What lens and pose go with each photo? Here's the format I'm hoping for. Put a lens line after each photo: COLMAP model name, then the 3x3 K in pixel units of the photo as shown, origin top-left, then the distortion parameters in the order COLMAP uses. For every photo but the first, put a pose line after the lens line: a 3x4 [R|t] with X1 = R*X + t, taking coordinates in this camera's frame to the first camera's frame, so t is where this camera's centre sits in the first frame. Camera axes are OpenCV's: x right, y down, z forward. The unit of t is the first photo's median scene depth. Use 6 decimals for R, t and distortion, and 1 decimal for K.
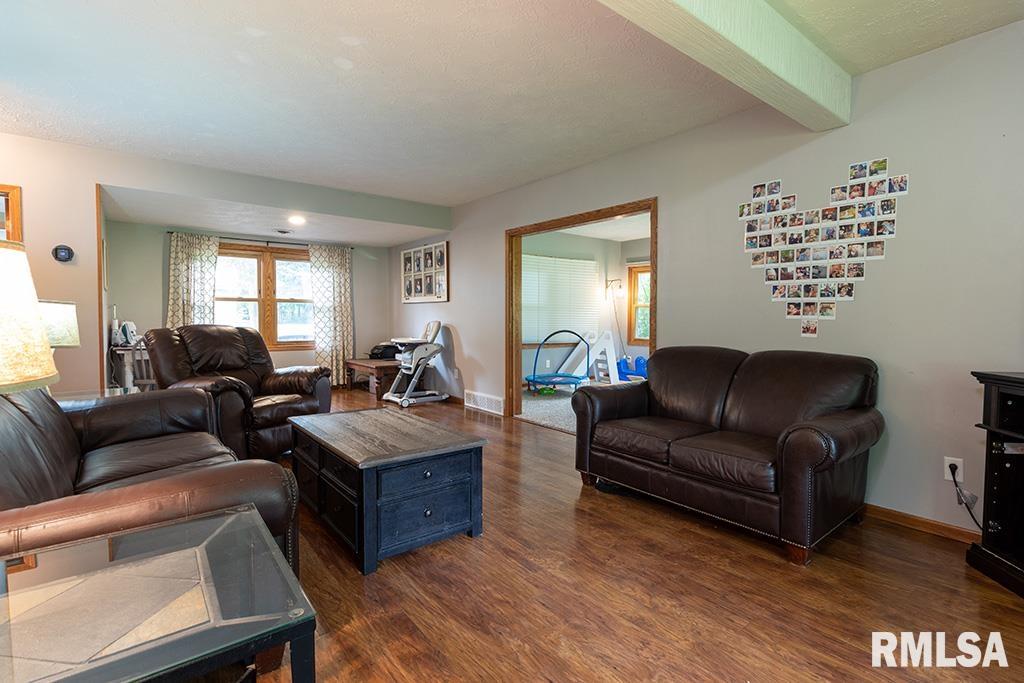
lens RADIAL K [[473.2, 0, 516.1], [0, 473.2, 337.3], [0, 0, 1]] dist [-0.000016, -0.000711]
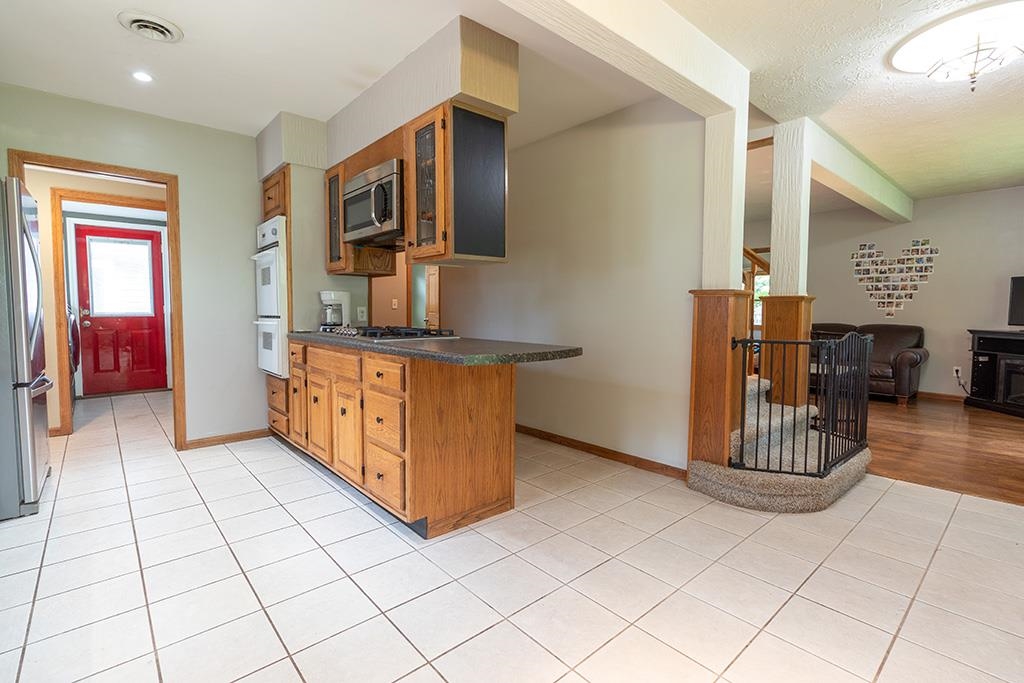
lens RADIAL K [[473.2, 0, 508.6], [0, 473.2, 337.8], [0, 0, 1]] dist [-0.000016, -0.000711]
pose [[0.998735, -0.007121, 0.049774, -1.265864], [0.006300, 0.999842, 0.016621, 0.046154], [-0.049885, -0.016286, 0.998622, -1.103991]]
